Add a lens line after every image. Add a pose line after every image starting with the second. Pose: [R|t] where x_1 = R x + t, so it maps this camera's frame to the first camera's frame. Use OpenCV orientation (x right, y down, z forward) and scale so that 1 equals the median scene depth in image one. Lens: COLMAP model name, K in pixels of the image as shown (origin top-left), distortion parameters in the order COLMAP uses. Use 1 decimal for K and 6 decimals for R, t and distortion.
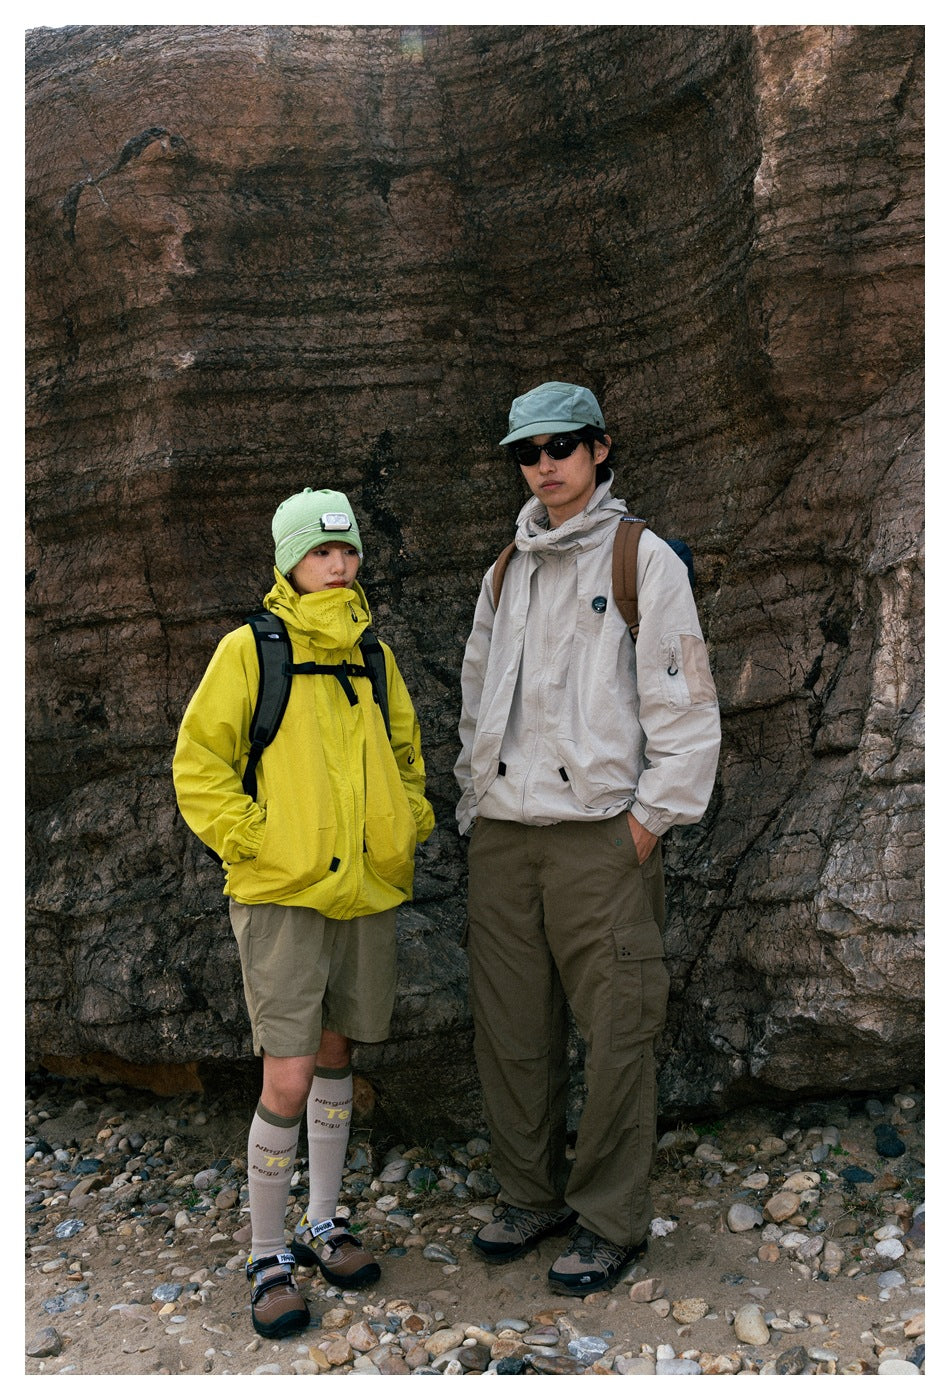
lens RADIAL K [[1318.7, 0, 470.7], [0, 1318.7, 702.6], [0, 0, 1]] dist [-0.011236, 0.000000]
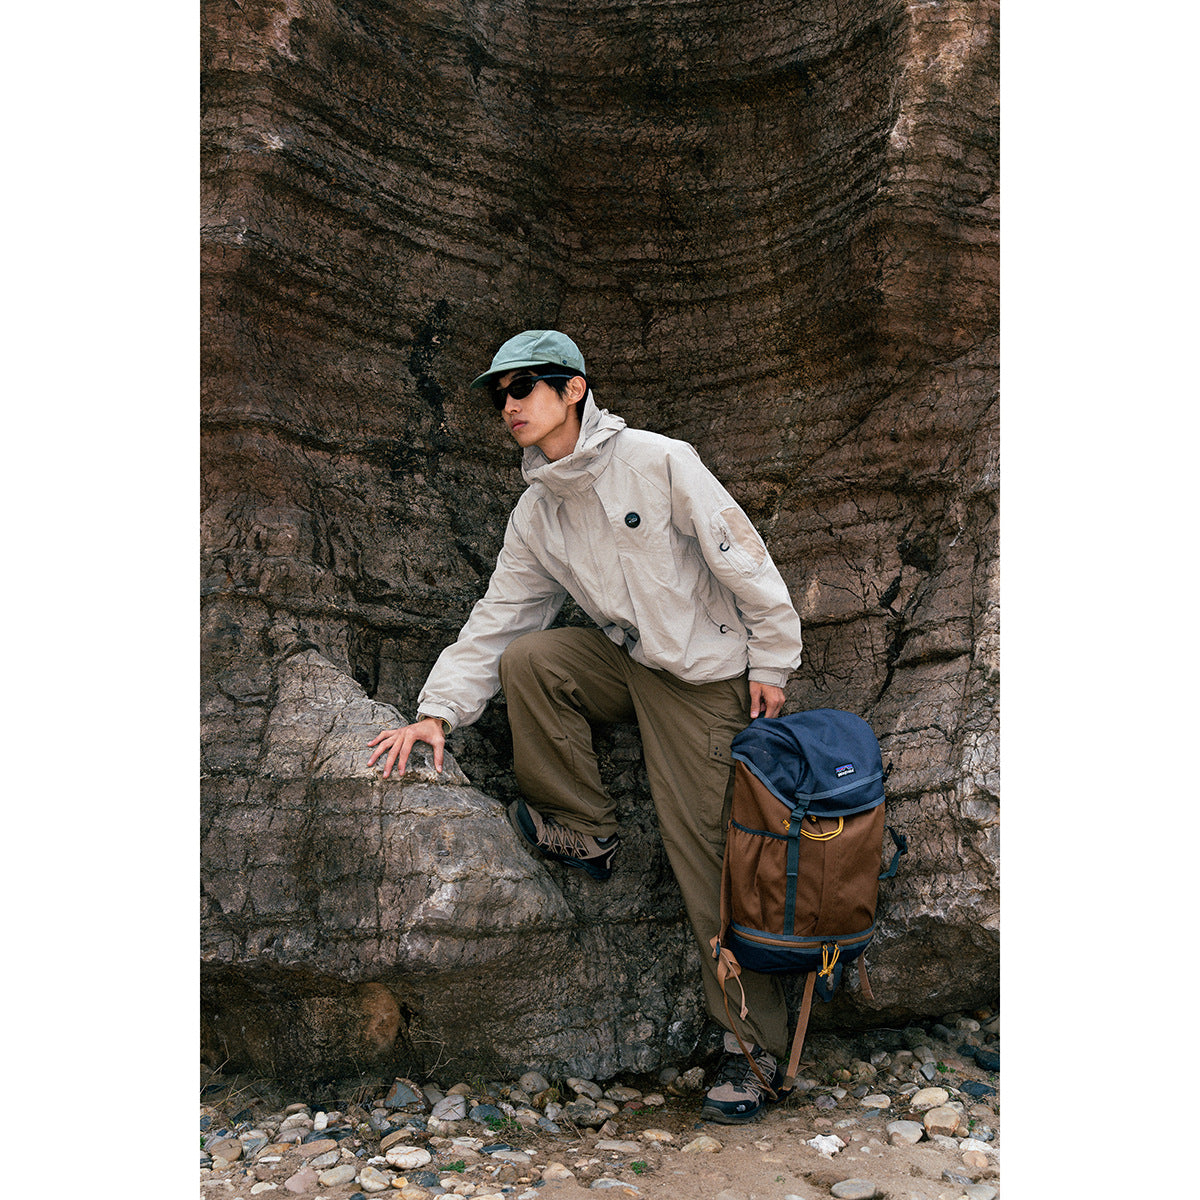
lens RADIAL K [[1168.1, 0, 595.4], [0, 1168.1, 603.0], [0, 0, 1]] dist [-0.010860, 0.000000]
pose [[0.895423, 0.174265, 0.409695, -0.303741], [-0.091948, 0.972759, -0.212805, 0.191715], [-0.435618, 0.152879, 0.887054, 0.280881]]
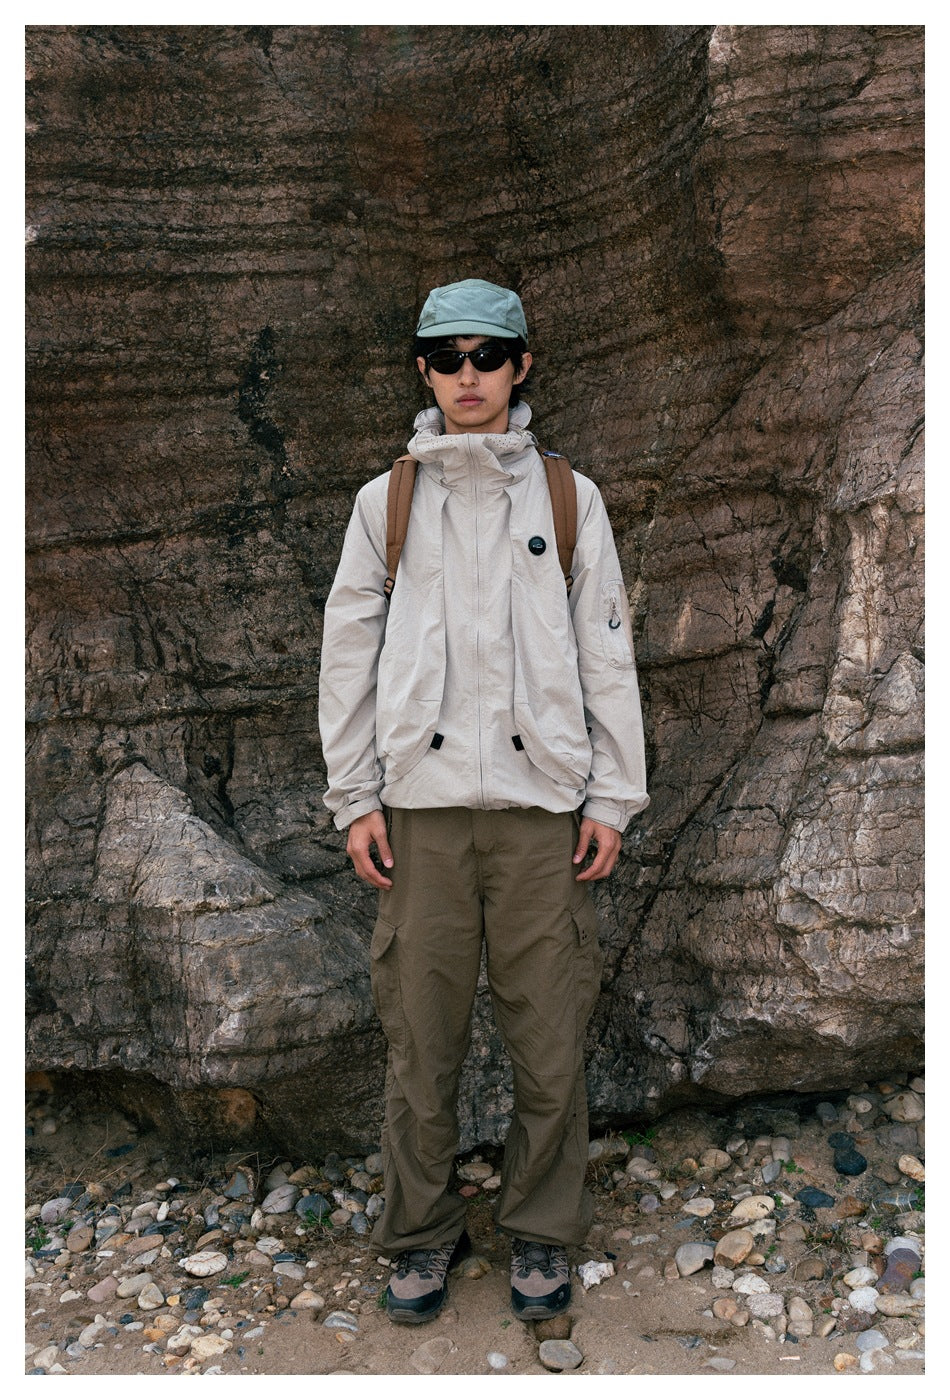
lens RADIAL K [[1318.7, 0, 472.5], [0, 1318.7, 654.3], [0, 0, 1]] dist [-0.011236, 0.000000]
pose [[0.994705, 0.002480, 0.102742, -0.021294], [-0.006357, 0.999279, 0.037426, -0.029892], [-0.102575, -0.037881, 0.994004, 0.141852]]
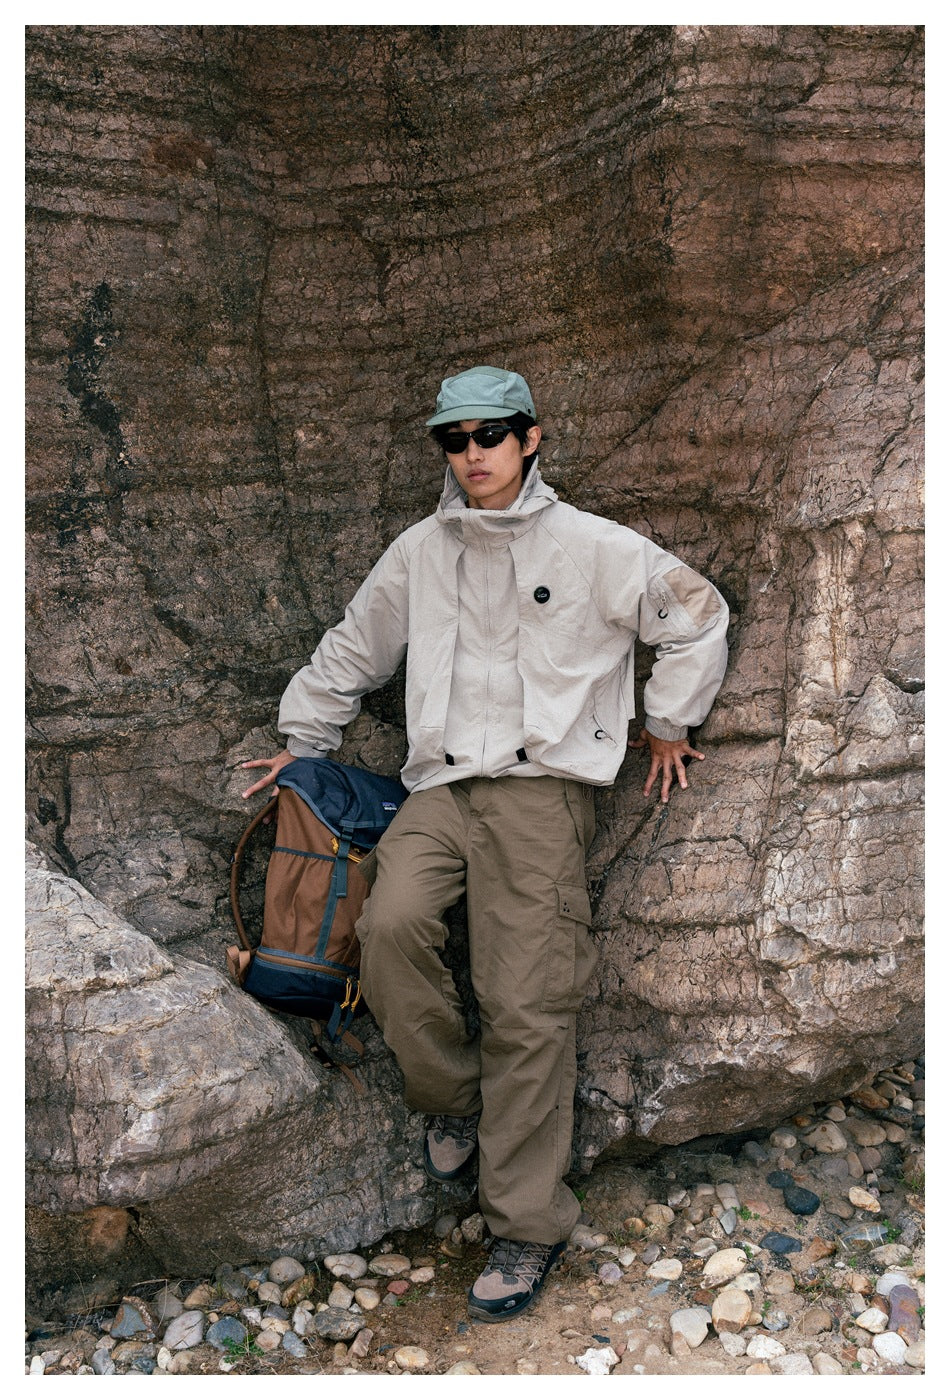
lens RADIAL K [[1318.7, 0, 470.3], [0, 1318.7, 702.9], [0, 0, 1]] dist [-0.011236, 0.000000]
pose [[0.902352, 0.004642, 0.430974, -0.215241], [-0.022720, 0.999064, 0.036808, -0.011187], [-0.430400, -0.043005, 0.901613, 0.293837]]
